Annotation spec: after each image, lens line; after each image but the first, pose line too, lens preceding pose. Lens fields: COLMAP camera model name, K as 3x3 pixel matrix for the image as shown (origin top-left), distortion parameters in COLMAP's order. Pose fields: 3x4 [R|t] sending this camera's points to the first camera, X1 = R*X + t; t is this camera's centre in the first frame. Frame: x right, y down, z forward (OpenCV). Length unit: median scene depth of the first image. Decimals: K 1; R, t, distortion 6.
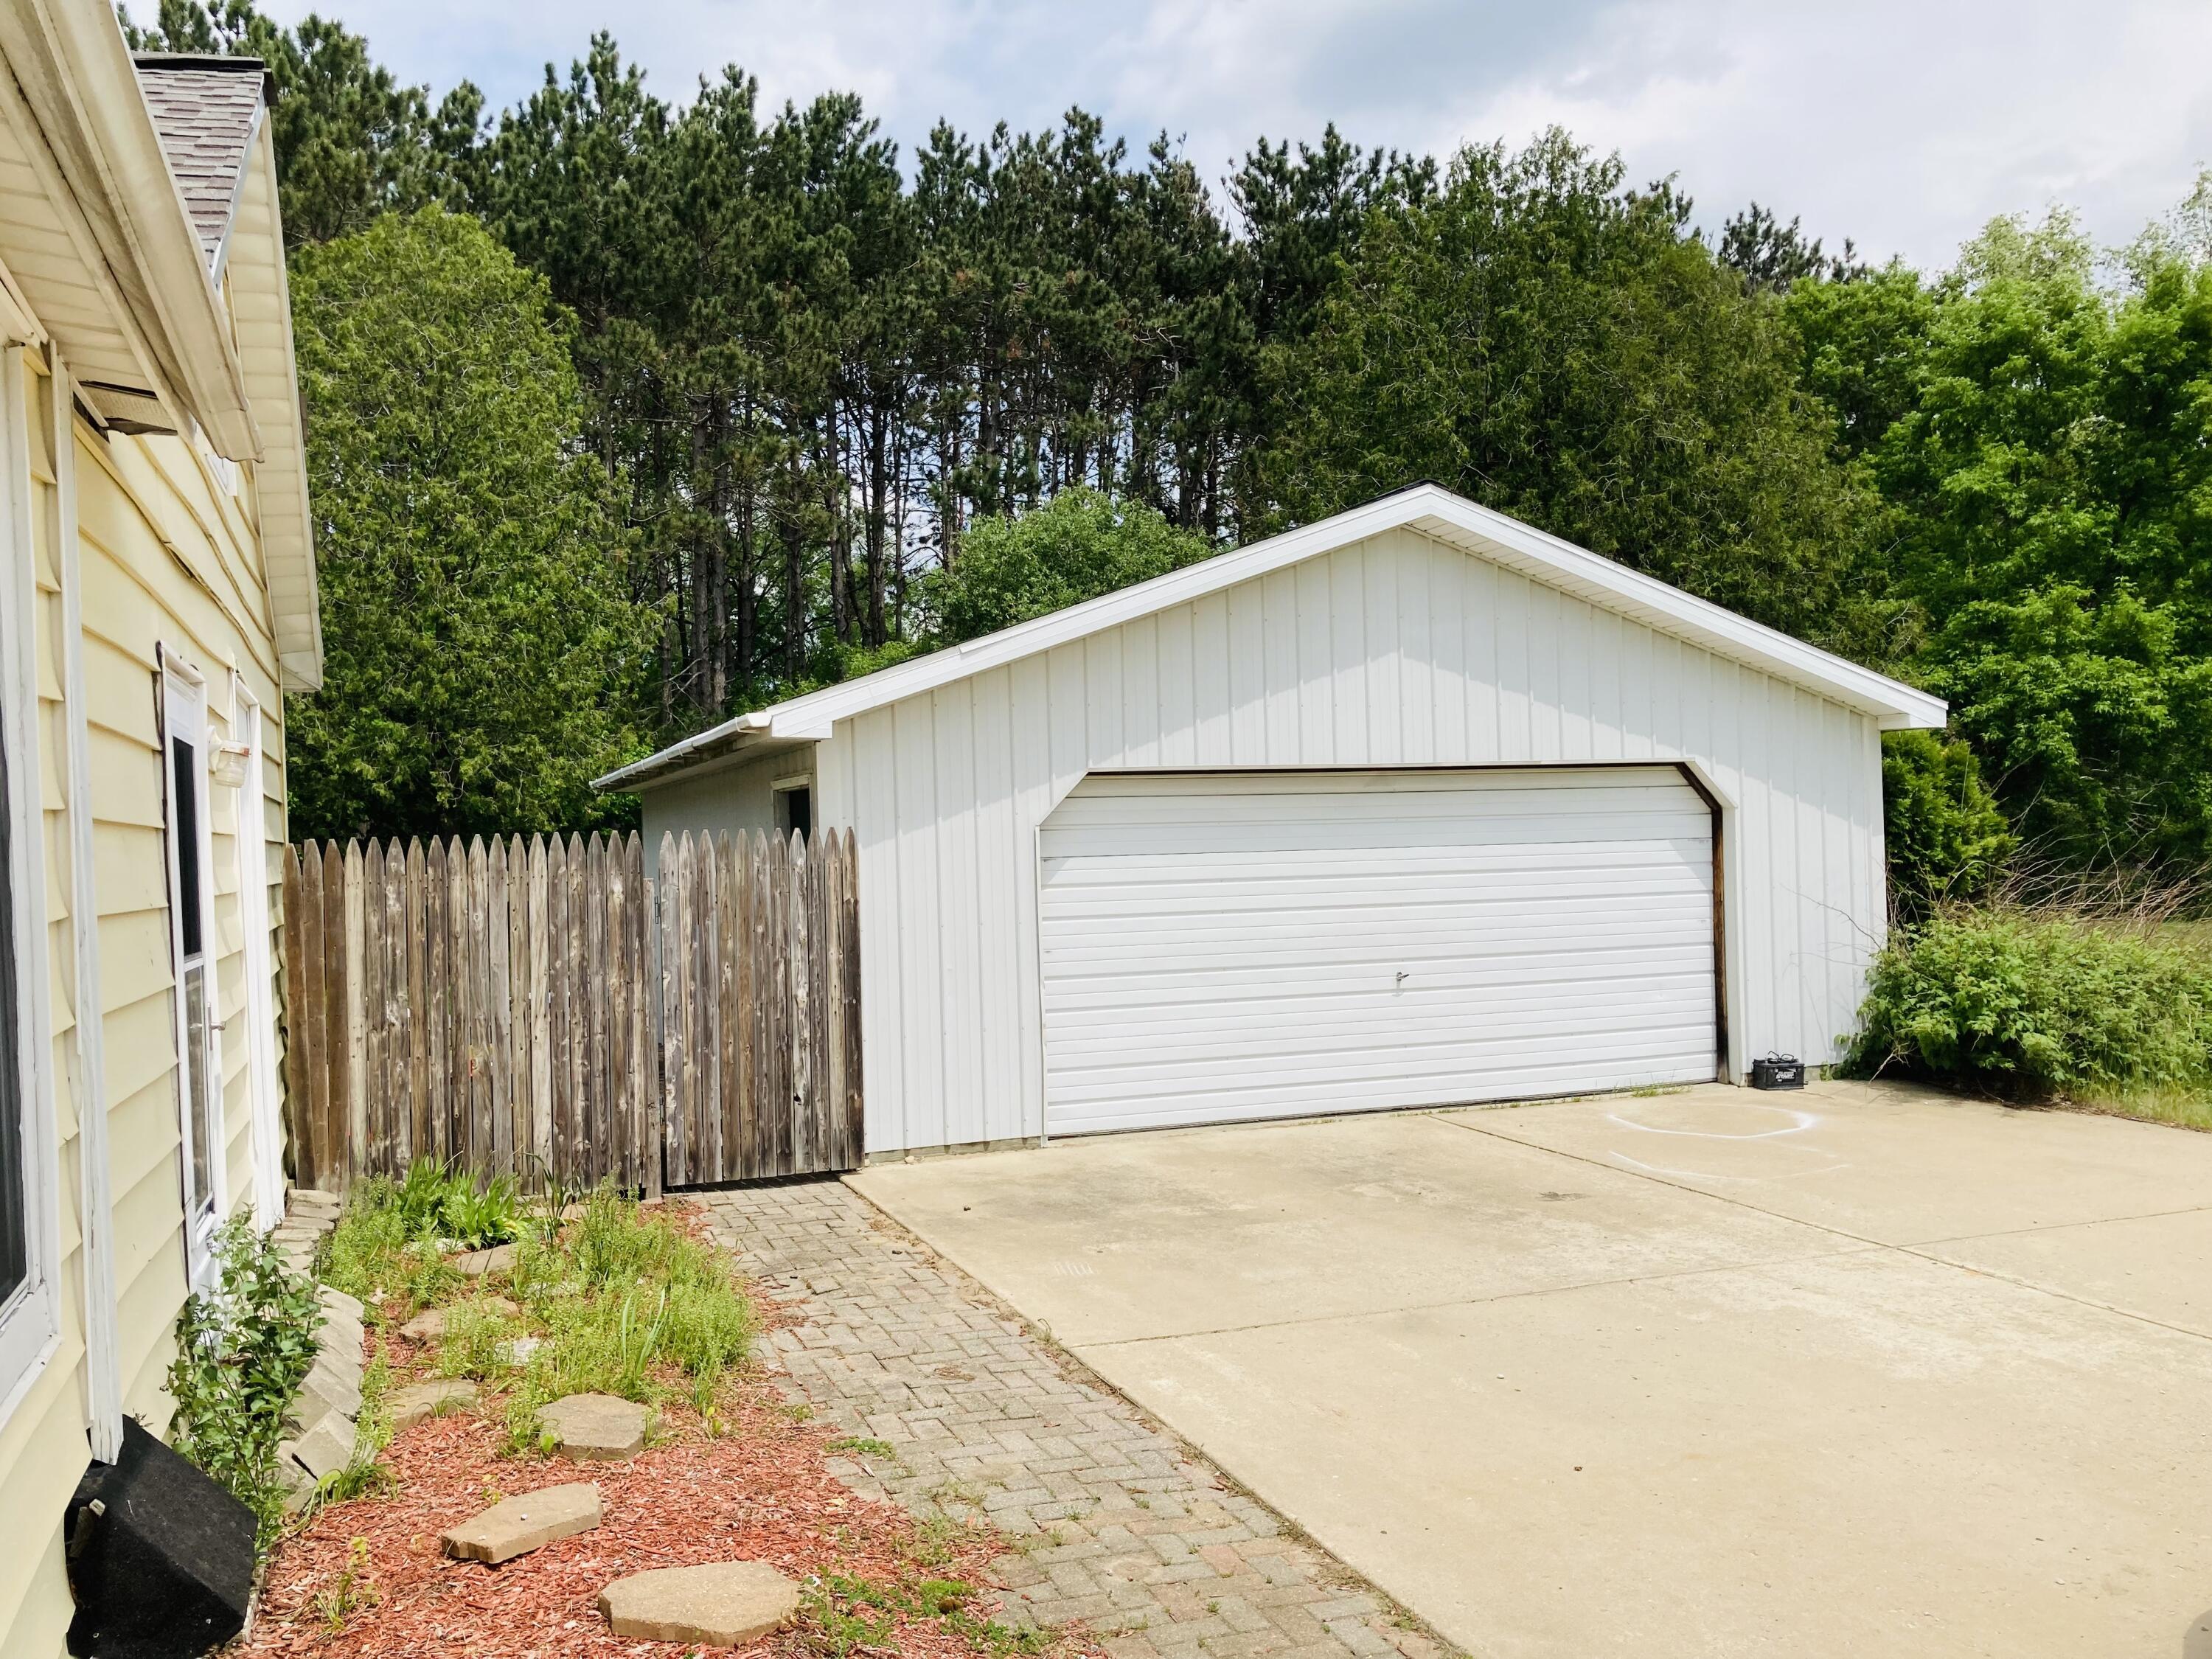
lens RADIAL K [[1823.0, 0, 1106.0], [0, 1823.0, 829.5], [0, 0, 1]] dist [0.016423, 0.003748]
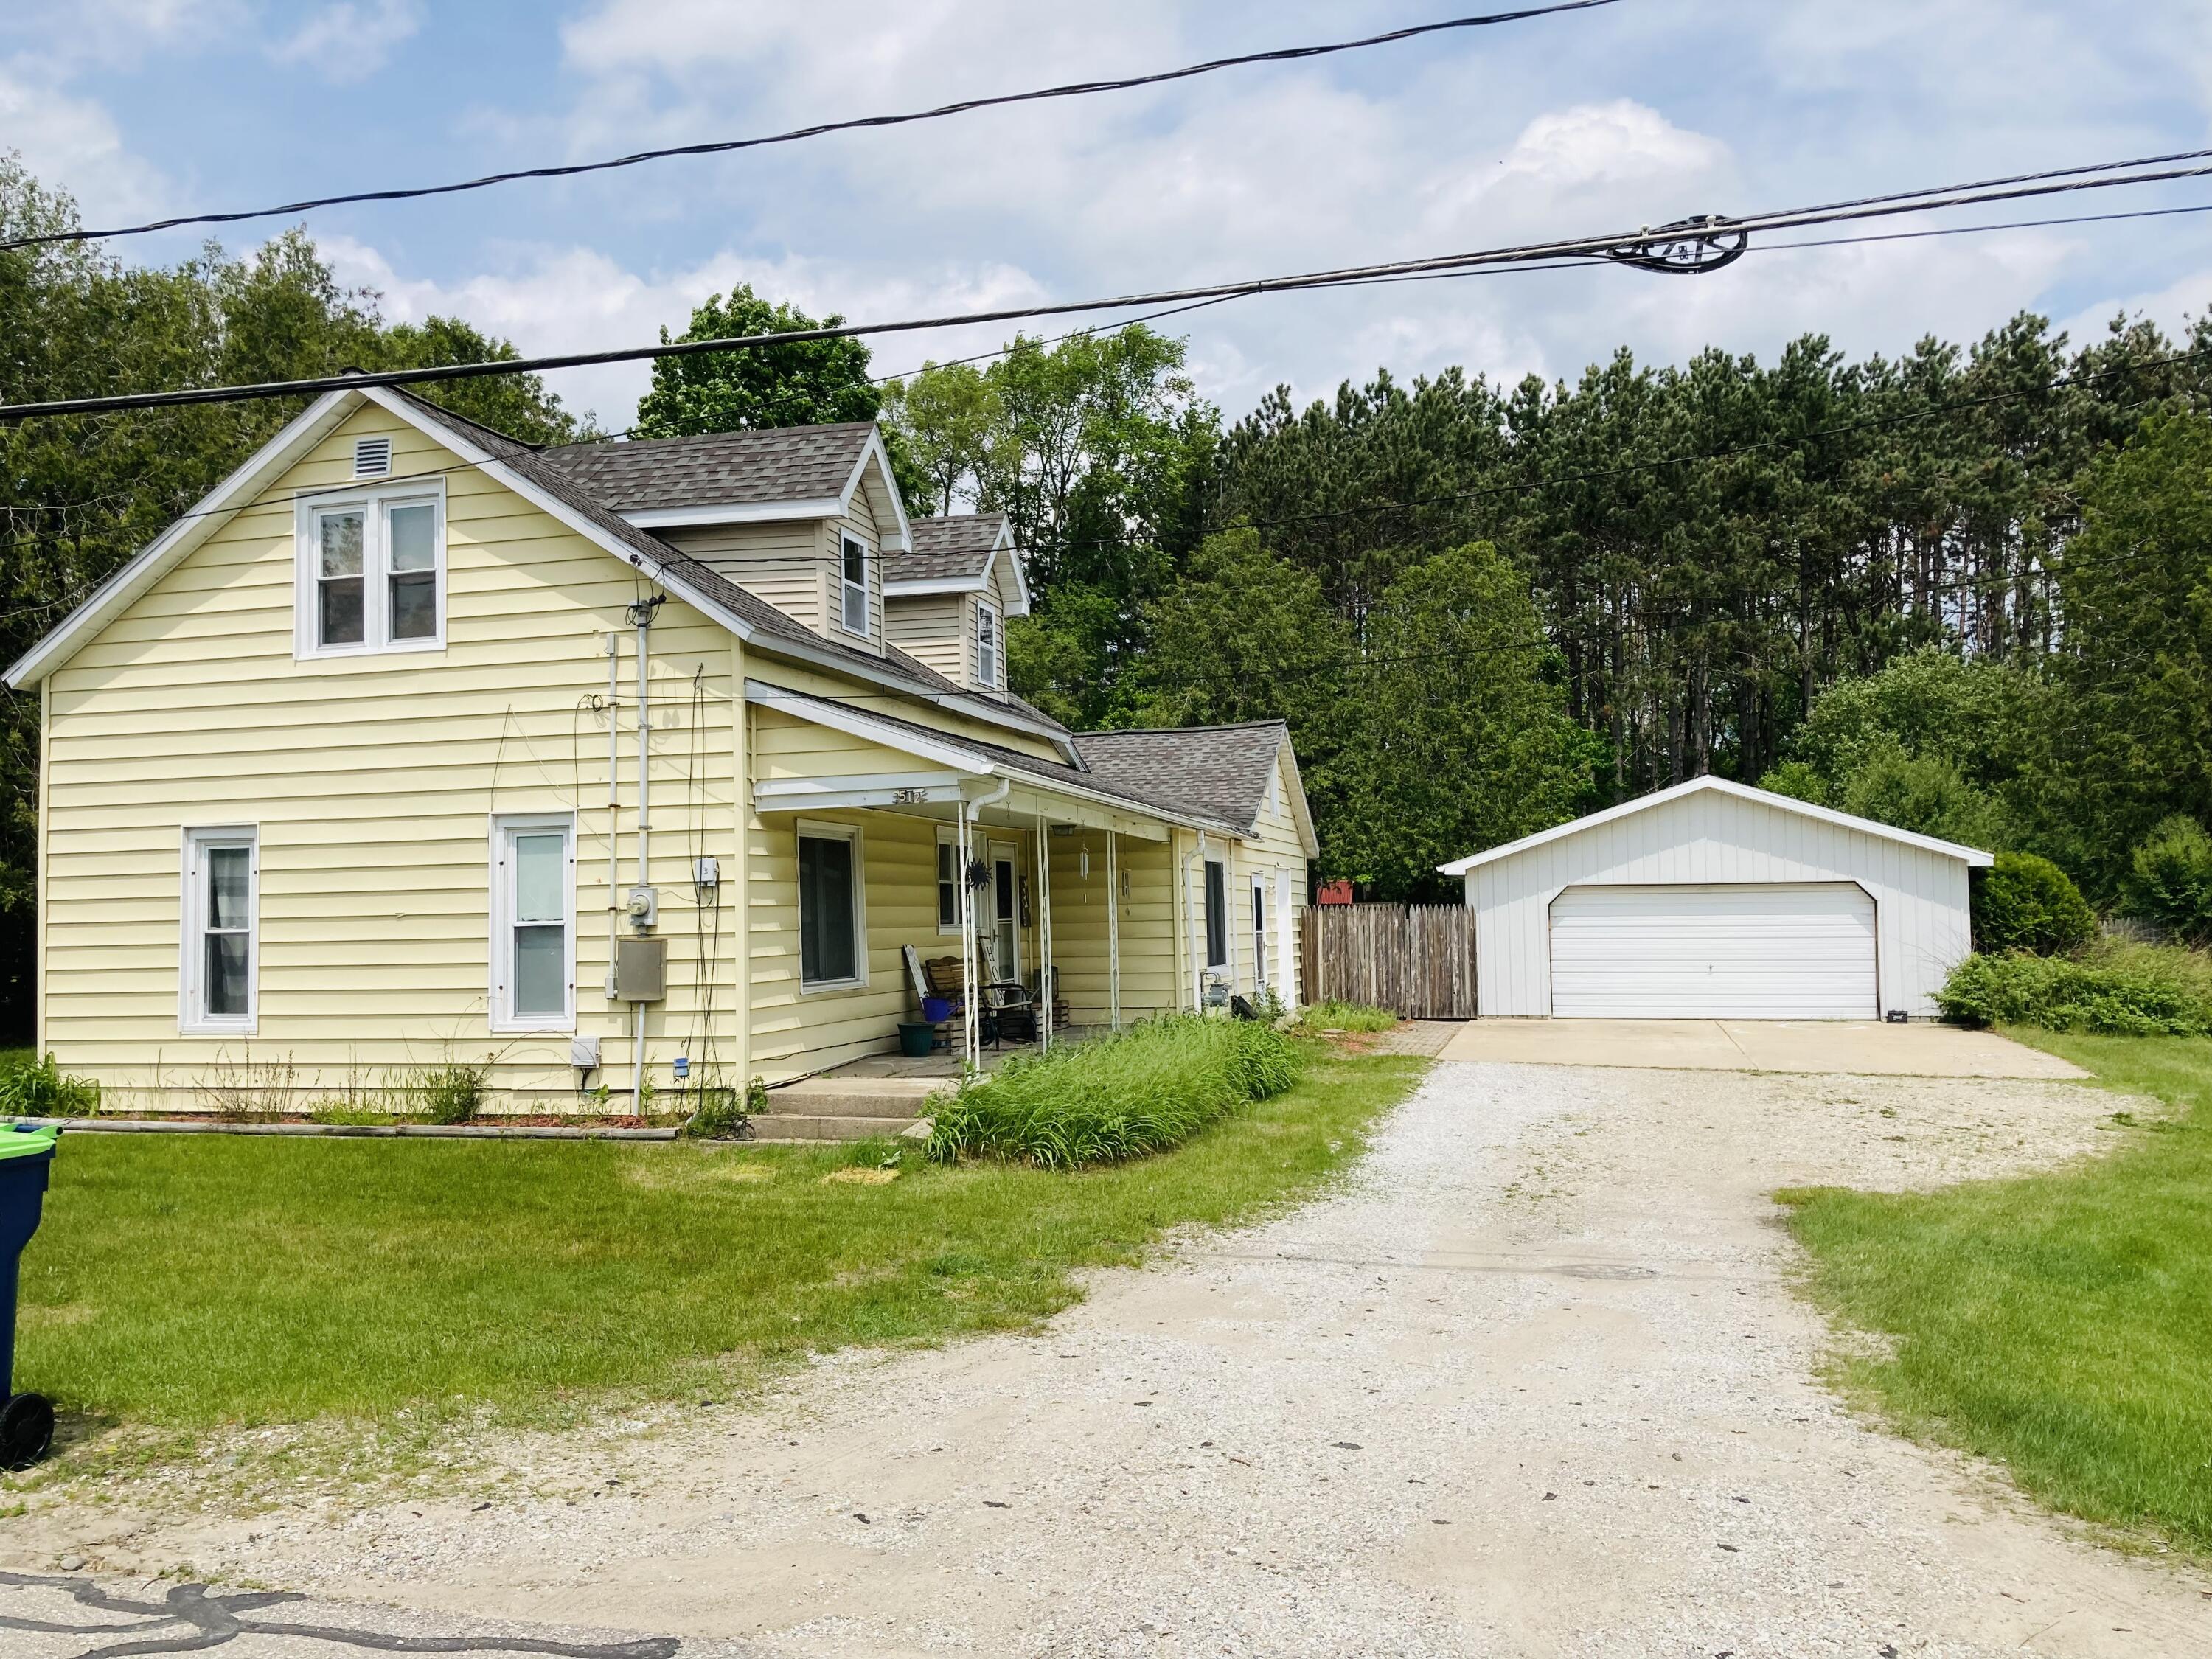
lens RADIAL K [[1823.0, 0, 1106.0], [0, 1823.0, 829.5], [0, 0, 1]] dist [0.016423, 0.003748]
pose [[0.815954, -0.016702, -0.577875, 0.983723], [-0.012142, 0.998867, -0.046015, 0.019001], [0.577989, 0.044563, 0.814827, -1.608820]]
